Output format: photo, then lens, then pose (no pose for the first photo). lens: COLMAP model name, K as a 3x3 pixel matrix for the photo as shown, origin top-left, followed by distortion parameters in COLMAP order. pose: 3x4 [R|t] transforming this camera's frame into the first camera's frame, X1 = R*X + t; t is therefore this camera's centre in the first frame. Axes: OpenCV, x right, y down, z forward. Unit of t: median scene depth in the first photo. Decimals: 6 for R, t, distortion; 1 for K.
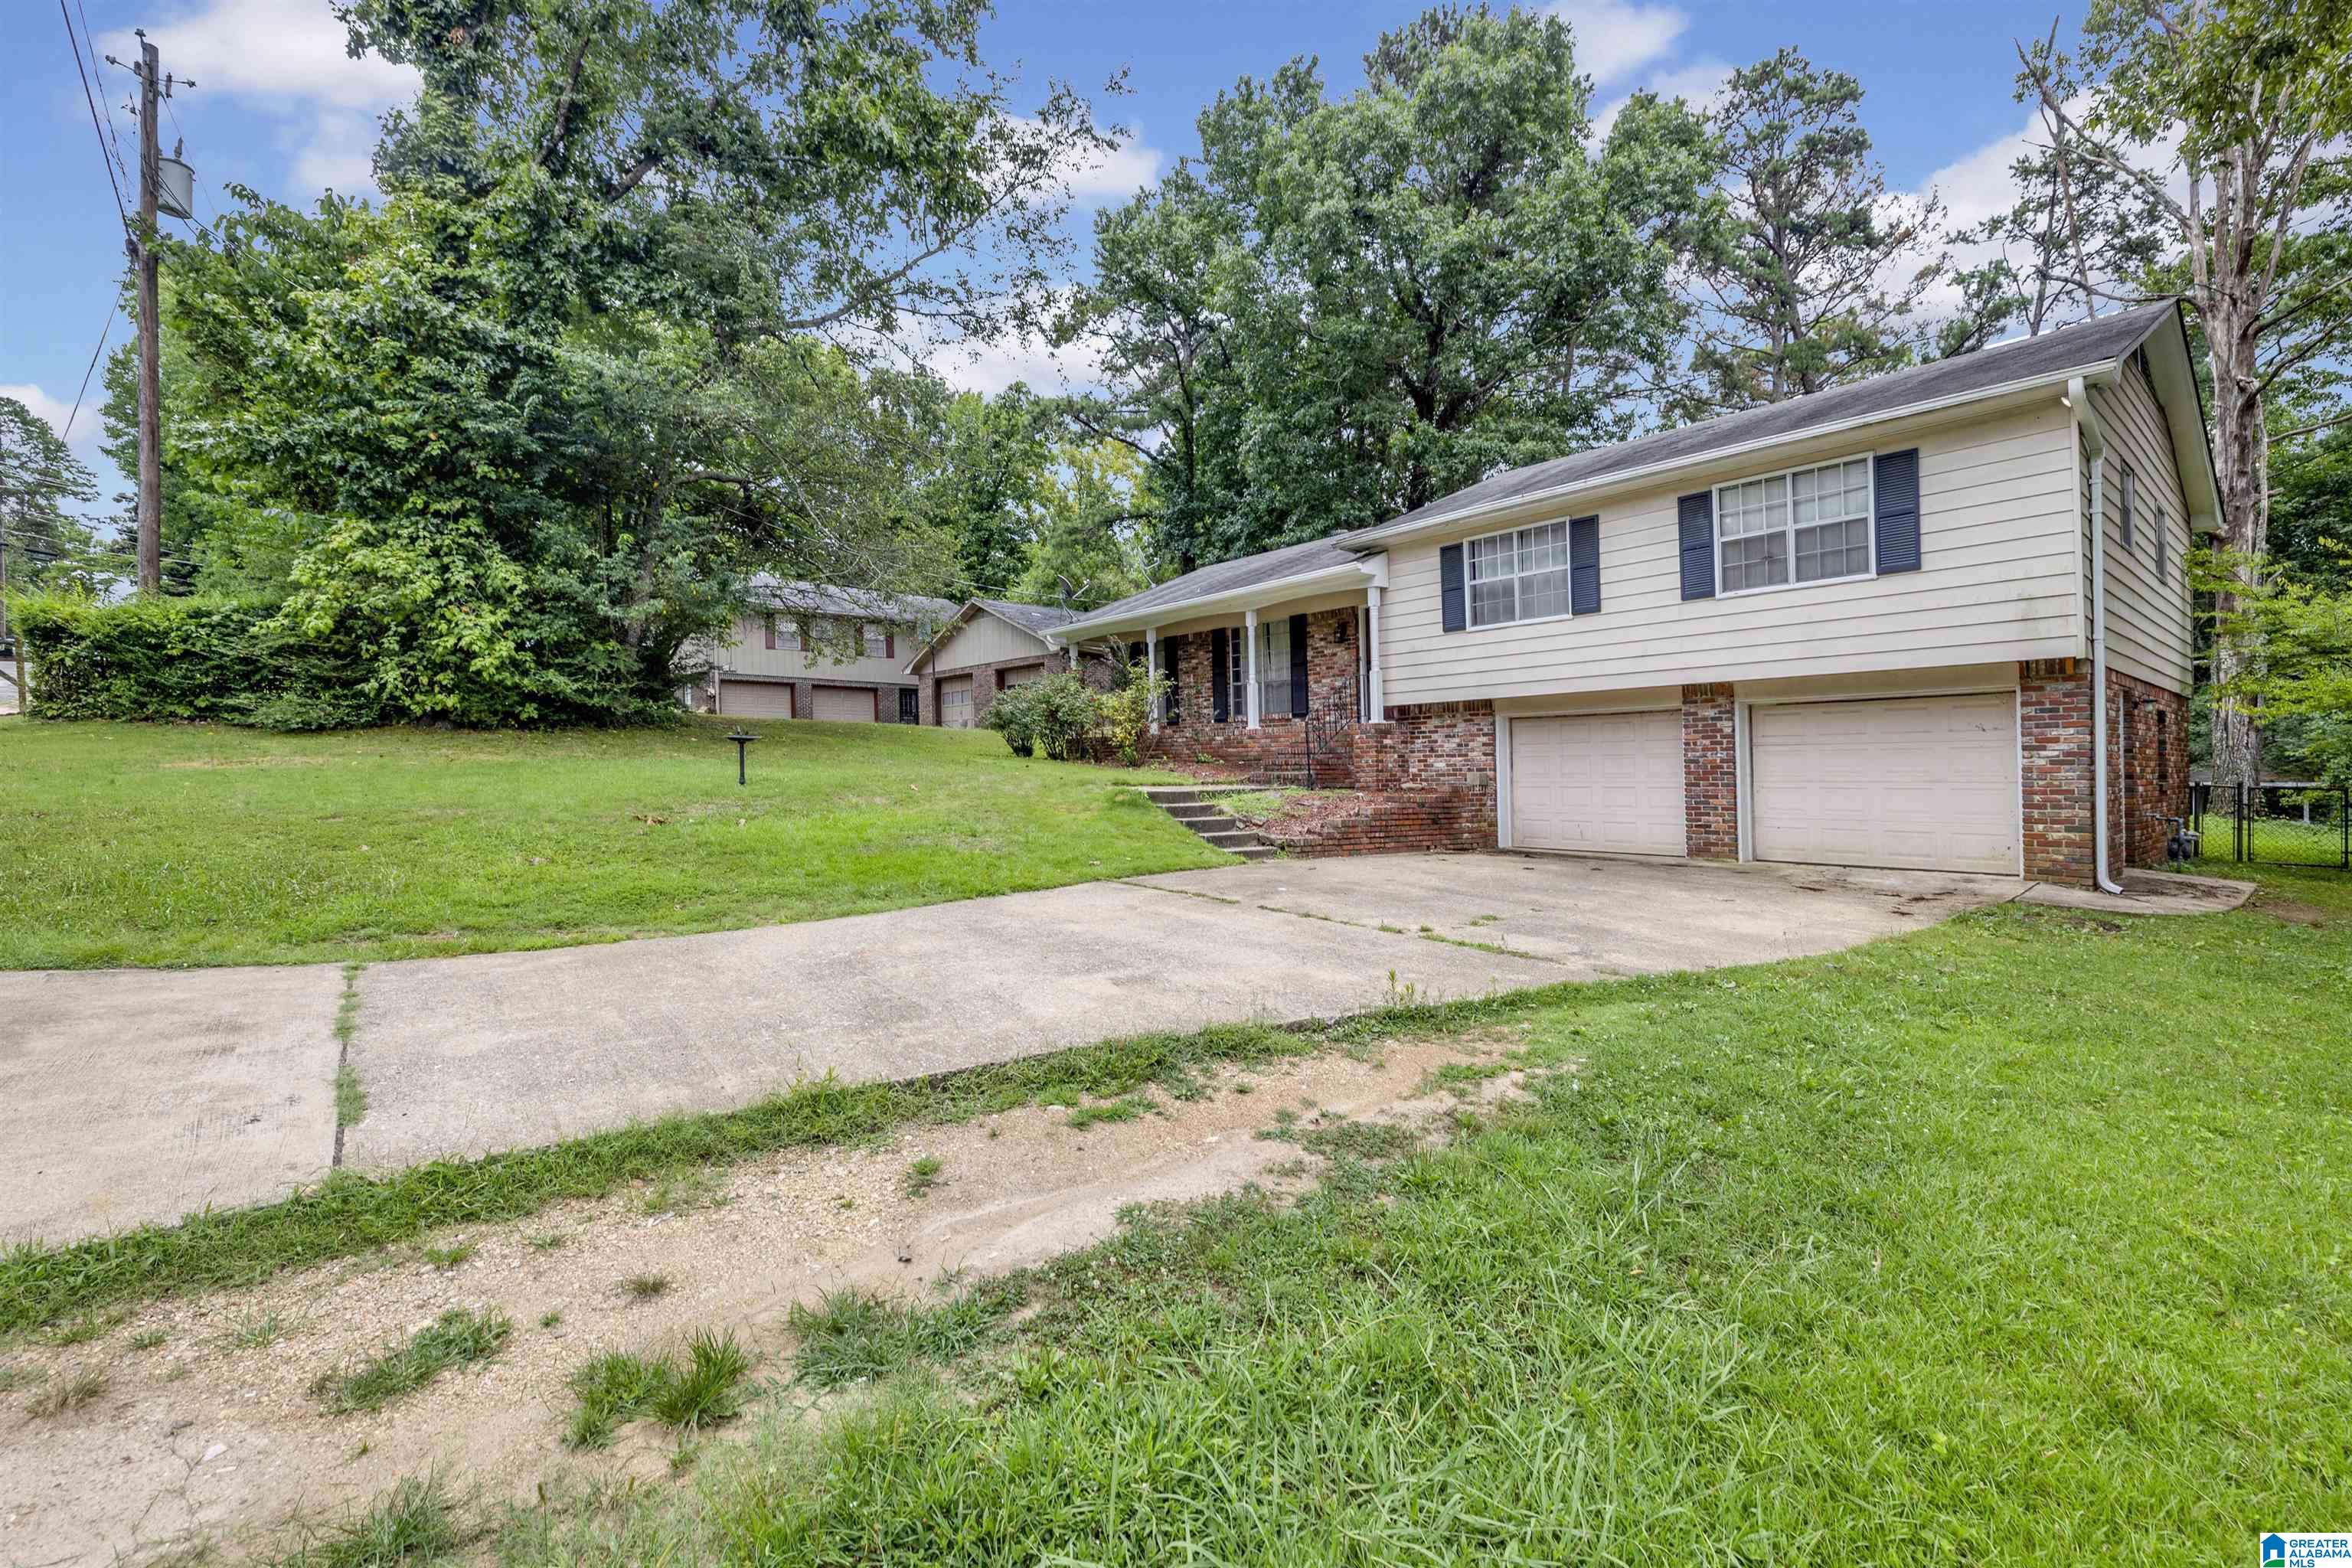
lens RADIAL K [[1011.2, 0, 1170.3], [0, 1011.2, 769.4], [0, 0, 1]] dist [0.000465, 0.000058]
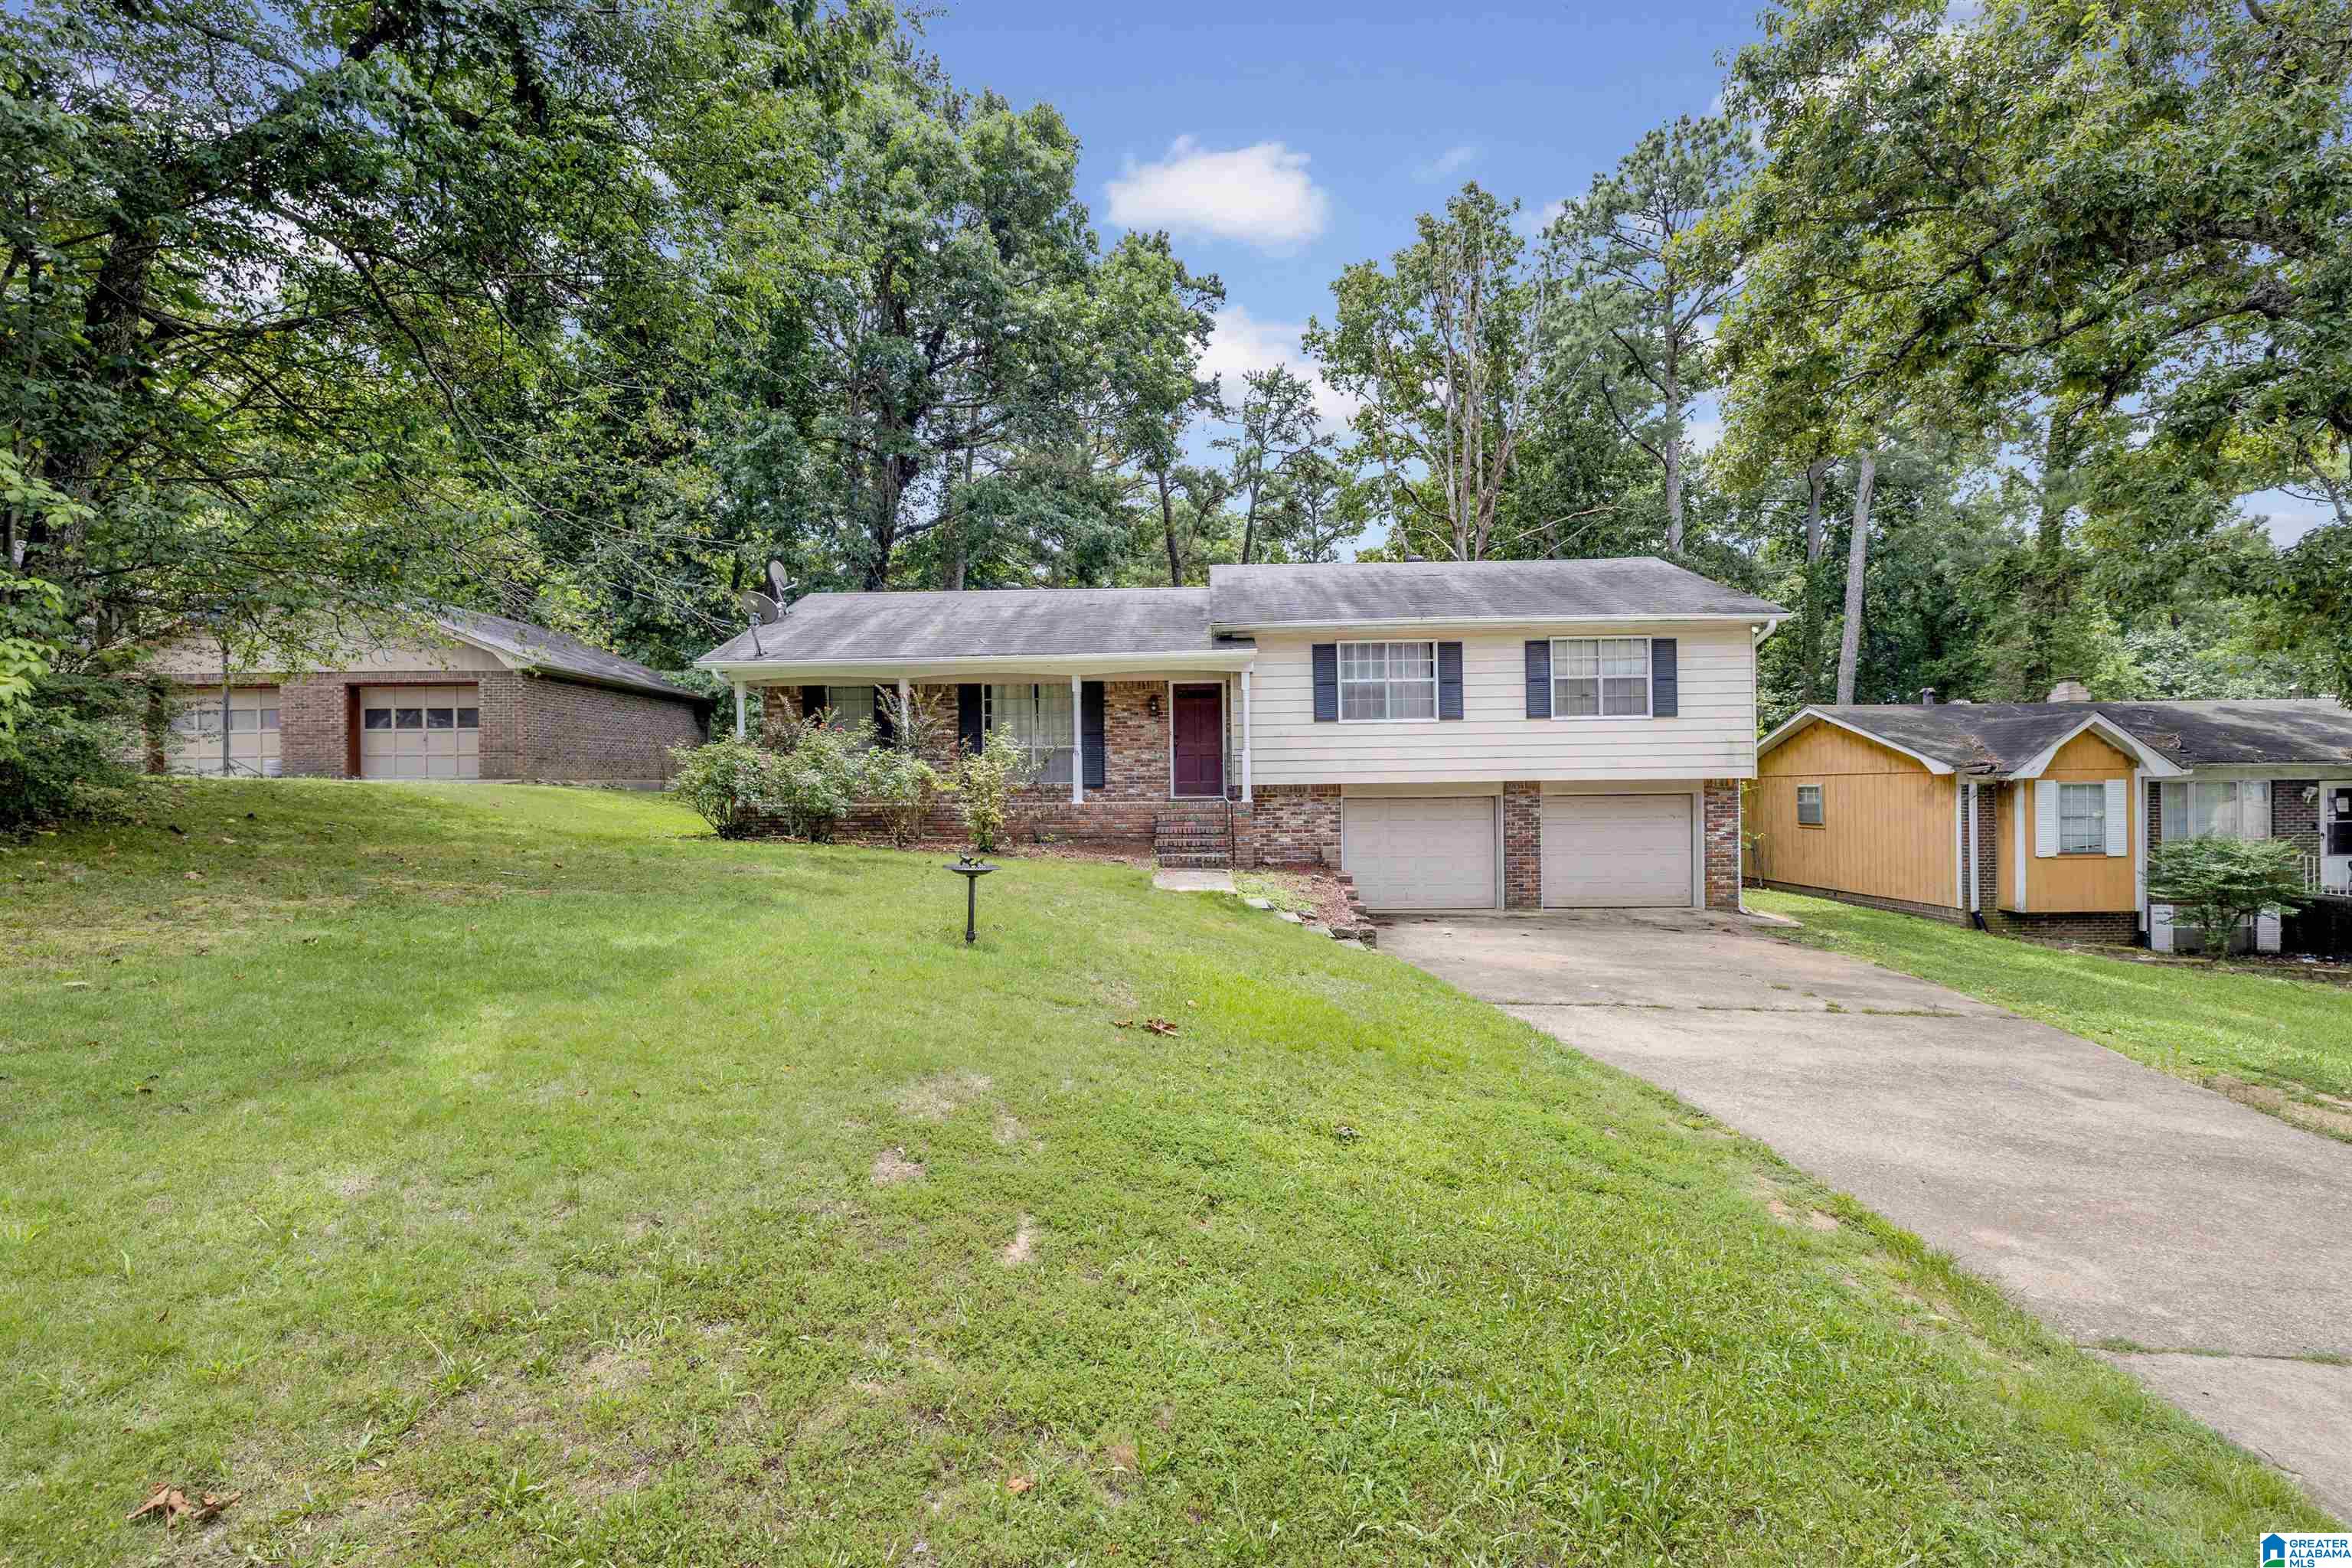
lens RADIAL K [[1011.2, 0, 1164.5], [0, 1011.2, 775.3], [0, 0, 1]] dist [0.000465, 0.000058]
pose [[0.667986, 0.006663, 0.744144, -0.749708], [0.004658, 0.999903, -0.013134, -0.071271], [-0.744159, 0.012239, 0.667891, 0.433378]]
